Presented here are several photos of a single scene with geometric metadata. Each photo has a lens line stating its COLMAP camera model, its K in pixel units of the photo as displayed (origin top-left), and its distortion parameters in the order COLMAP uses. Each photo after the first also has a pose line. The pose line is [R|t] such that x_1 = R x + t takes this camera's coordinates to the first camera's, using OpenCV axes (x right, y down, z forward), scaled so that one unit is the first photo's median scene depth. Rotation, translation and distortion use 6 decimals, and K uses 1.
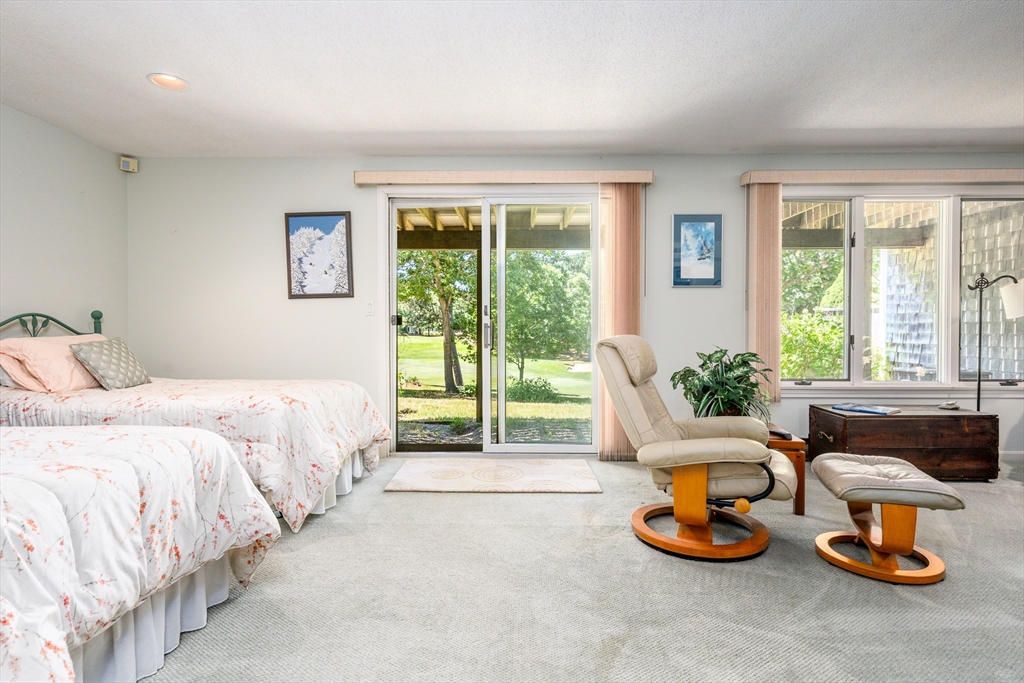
lens RADIAL K [[514.1, 0, 511.7], [0, 514.1, 338.4], [0, 0, 1]] dist [0.004454, -0.001966]
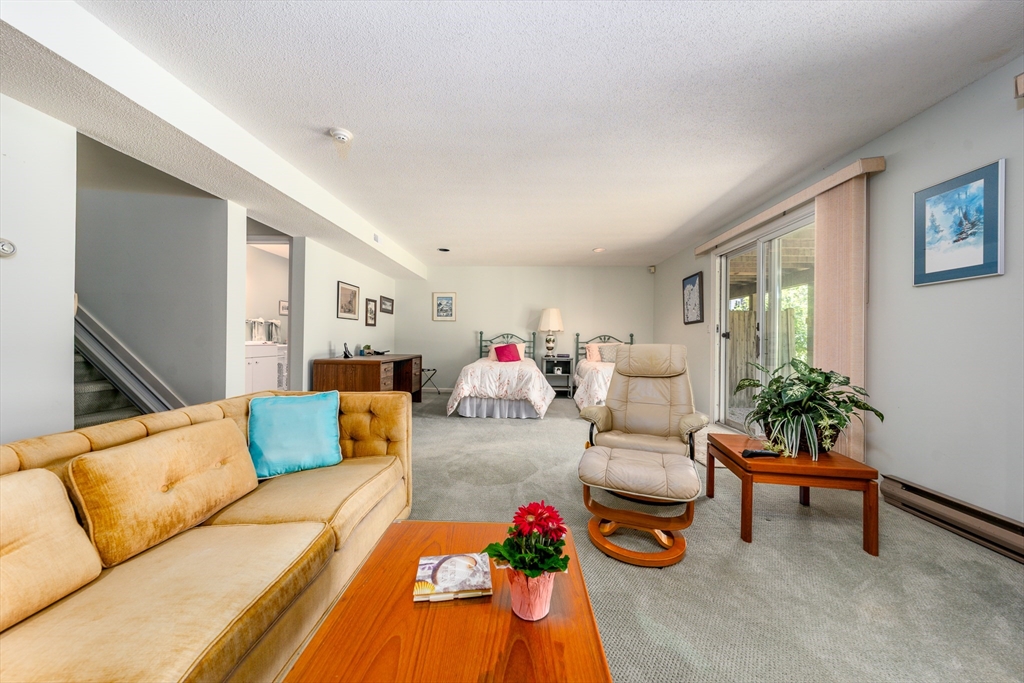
lens RADIAL K [[354.7, 0, 507.2], [0, 354.7, 341.6], [0, 0, 1]] dist [-0.006959, -0.000044]
pose [[-0.036249, 0.001707, -0.999341, 0.915425], [-0.028003, 0.999604, 0.002724, -0.002680], [0.998950, 0.028084, -0.036187, 0.442435]]
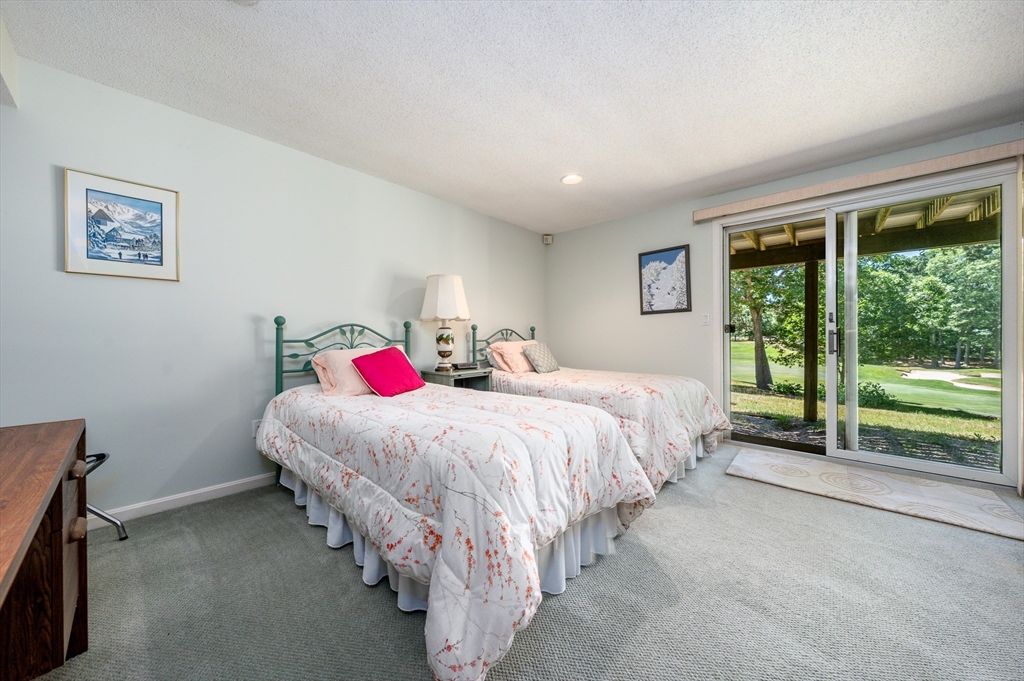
lens RADIAL K [[354.7, 0, 511.2], [0, 354.7, 337.4], [0, 0, 1]] dist [-0.006959, -0.000044]
pose [[0.750408, -0.003067, -0.660967, -0.068432], [-0.006457, 0.999908, -0.011970, -0.002112], [0.660943, 0.013250, 0.750319, 0.054427]]
